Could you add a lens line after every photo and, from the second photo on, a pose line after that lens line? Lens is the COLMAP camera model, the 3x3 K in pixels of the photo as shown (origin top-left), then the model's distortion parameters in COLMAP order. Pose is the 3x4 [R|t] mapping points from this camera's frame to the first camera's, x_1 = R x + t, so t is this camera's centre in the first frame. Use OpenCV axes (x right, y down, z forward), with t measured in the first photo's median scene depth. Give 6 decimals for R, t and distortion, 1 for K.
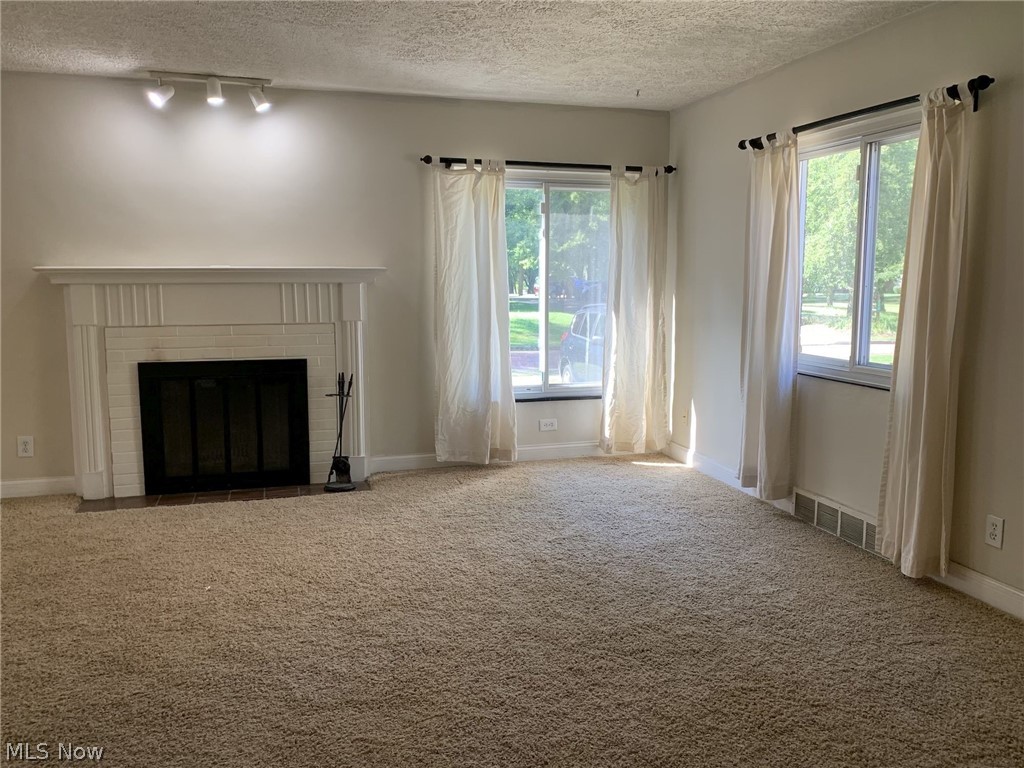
lens RADIAL K [[853.5, 0, 512.0], [0, 853.5, 384.0], [0, 0, 1]] dist [-0.003032, -0.001166]
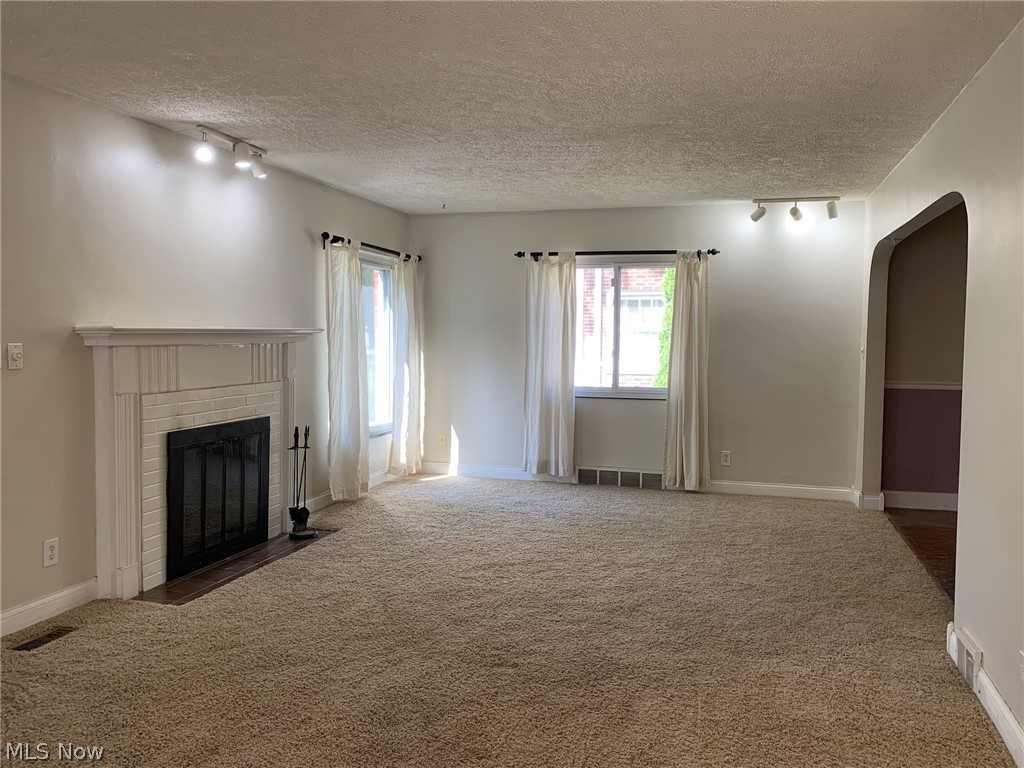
lens RADIAL K [[853.5, 0, 512.0], [0, 853.5, 384.0], [0, 0, 1]] dist [-0.003032, -0.001166]
pose [[0.516112, -0.042990, 0.855442, -0.994590], [0.095566, 0.995394, -0.007634, -0.033193], [-0.851173, 0.085691, 0.517843, 0.217060]]
